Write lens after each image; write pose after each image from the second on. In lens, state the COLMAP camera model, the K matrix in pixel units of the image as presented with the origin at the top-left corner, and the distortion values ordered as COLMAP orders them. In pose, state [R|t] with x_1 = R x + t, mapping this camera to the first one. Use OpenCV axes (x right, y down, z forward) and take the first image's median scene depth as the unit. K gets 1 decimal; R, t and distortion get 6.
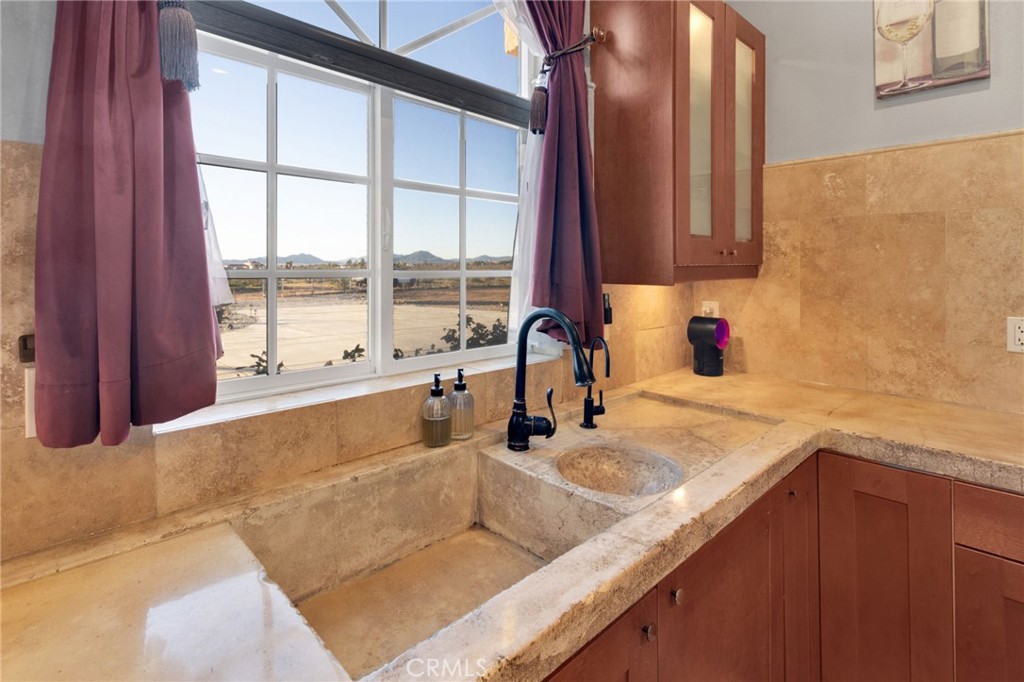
lens RADIAL K [[507.7, 0, 510.9], [0, 507.7, 263.3], [0, 0, 1]] dist [0.000469, 0.000091]
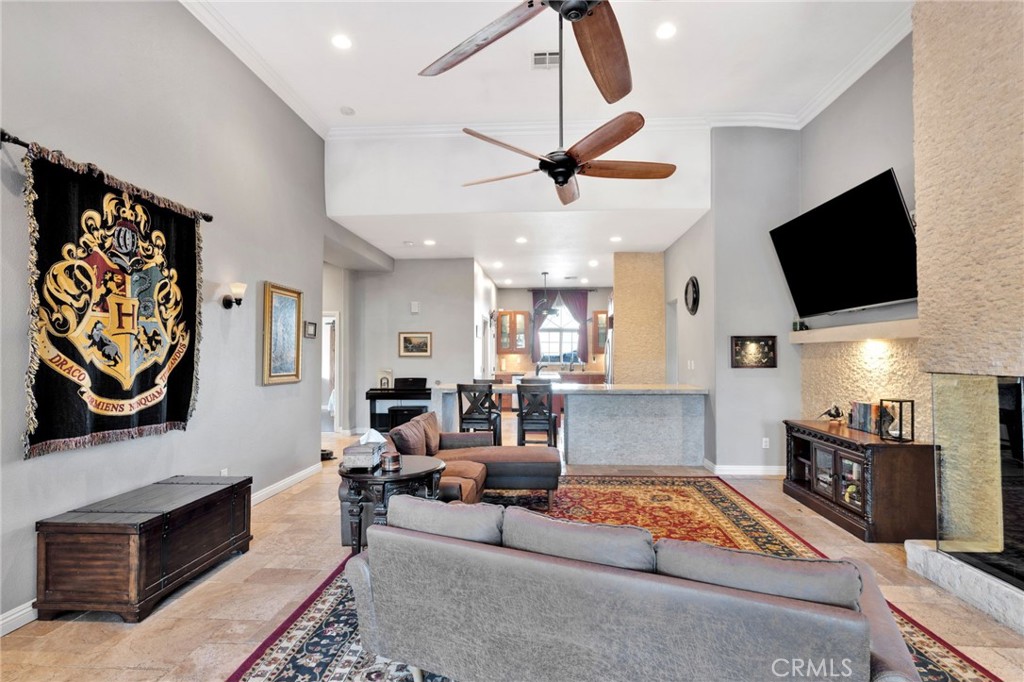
lens RADIAL K [[493.6, 0, 514.2], [0, 493.6, 348.1], [0, 0, 1]] dist [0.001850, 0.000824]
pose [[0.687795, -0.011540, -0.725813, 4.796947], [0.008206, 0.999933, -0.008122, 0.000479], [0.725858, -0.000369, 0.687844, -4.850398]]
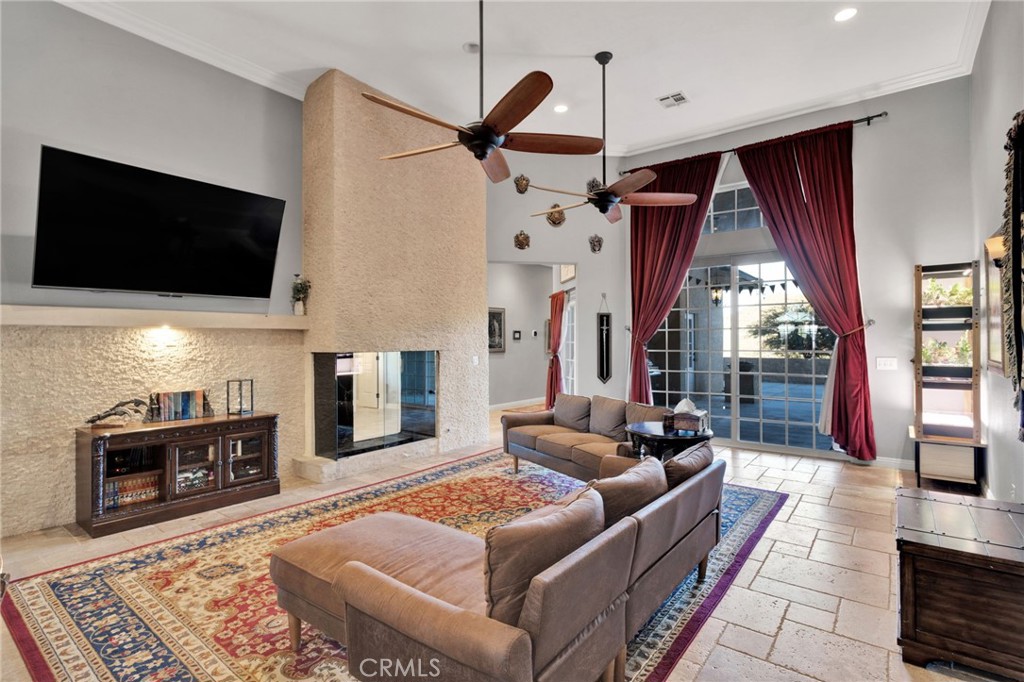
lens RADIAL K [[498.8, 0, 512.0], [0, 498.8, 339.6], [0, 0, 1]] dist [0.000797, 0.000476]
pose [[-0.168399, 0.006281, 0.985699, 1.409665], [-0.003557, 0.999969, -0.006980, 0.026294], [-0.985713, -0.004681, -0.168371, -3.031169]]
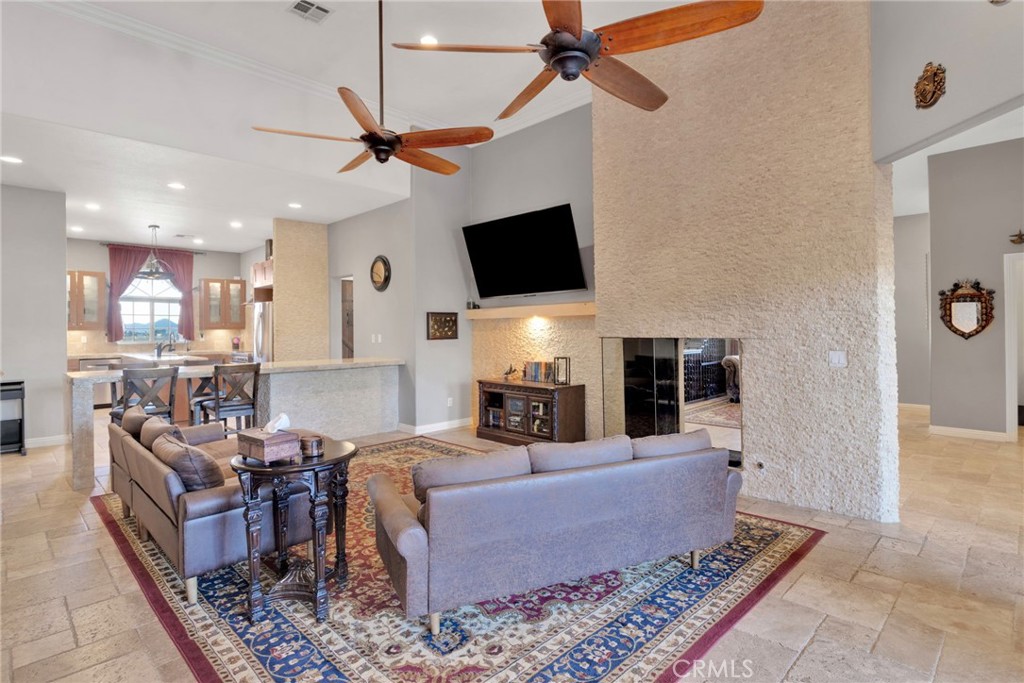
lens RADIAL K [[518.5, 0, 519.4], [0, 518.5, 327.4], [0, 0, 1]] dist [0.001723, 0.000472]
pose [[0.998850, -0.009581, 0.046971, 3.898575], [0.009286, 0.999936, 0.006499, 0.003416], [-0.047030, -0.006056, 0.998875, -5.554201]]
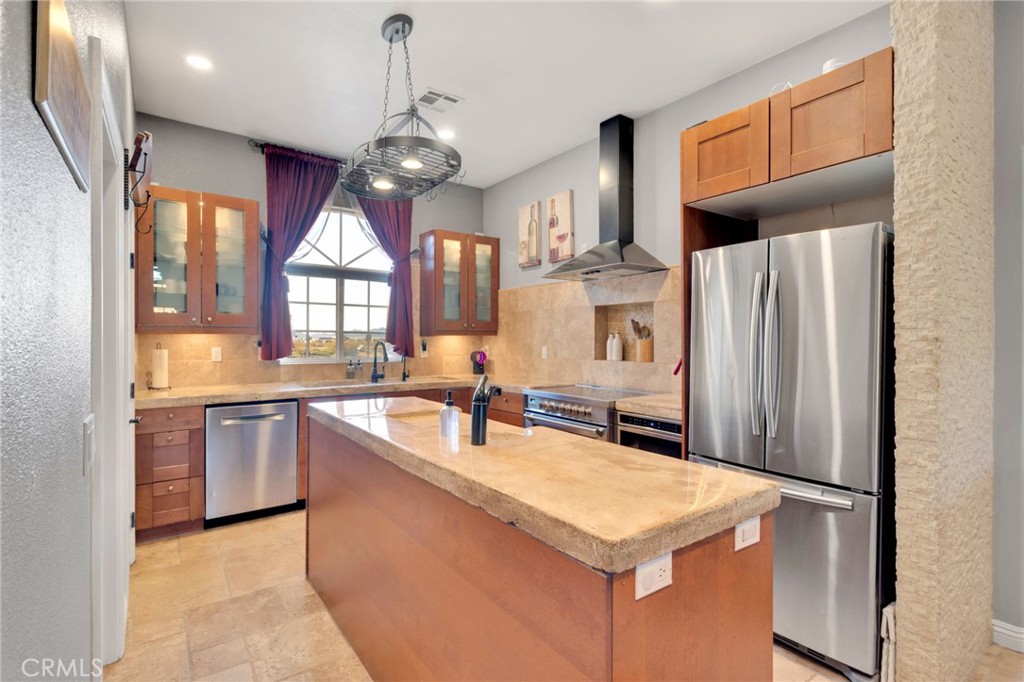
lens RADIAL K [[486.2, 0, 504.7], [0, 486.2, 341.3], [0, 0, 1]] dist [-0.001506, 0.000032]
pose [[0.991799, 0.001619, -0.127799, 1.116380], [0.000300, 0.999888, 0.014990, 0.028274], [0.127809, -0.014906, 0.991687, -1.841916]]
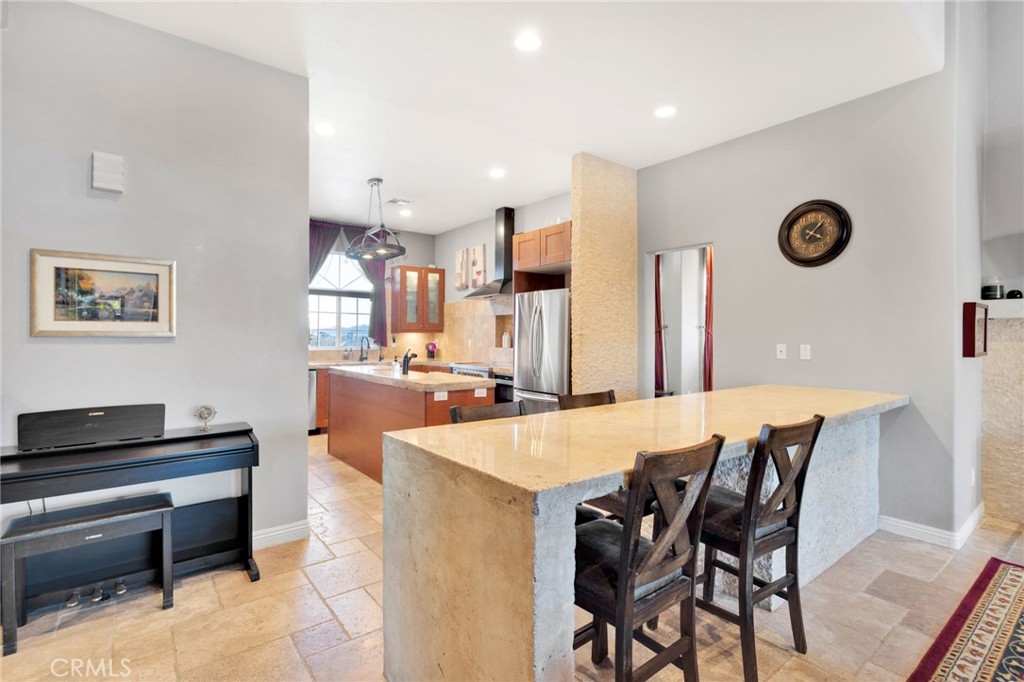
lens RADIAL K [[490.3, 0, 516.8], [0, 490.3, 335.9], [0, 0, 1]] dist [0.001345, 0.000403]
pose [[0.997316, 0.003528, -0.073139, 1.754163], [-0.002907, 0.999959, 0.008593, 0.024635], [0.073166, -0.008357, 0.997285, -3.512343]]
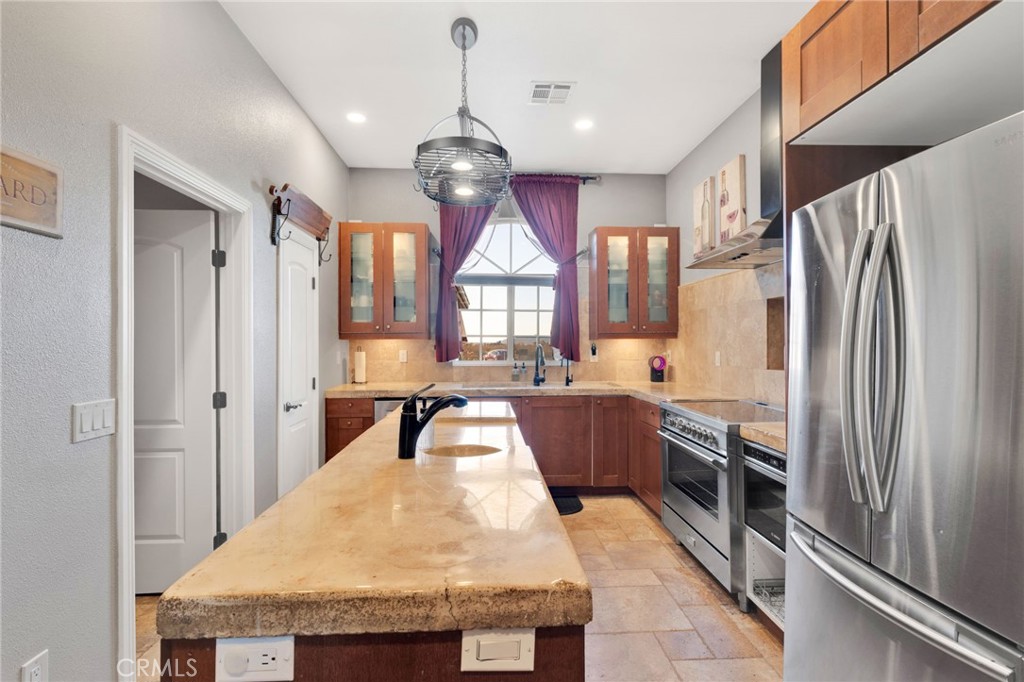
lens RADIAL K [[480.5, 0, 512.3], [0, 480.5, 340.8], [0, 0, 1]] dist [-0.000560, -0.000123]
pose [[0.768806, -0.004394, -0.639467, 1.701327], [0.009061, 0.999951, 0.004022, 0.032267], [0.639418, -0.008886, 0.768808, -1.405865]]
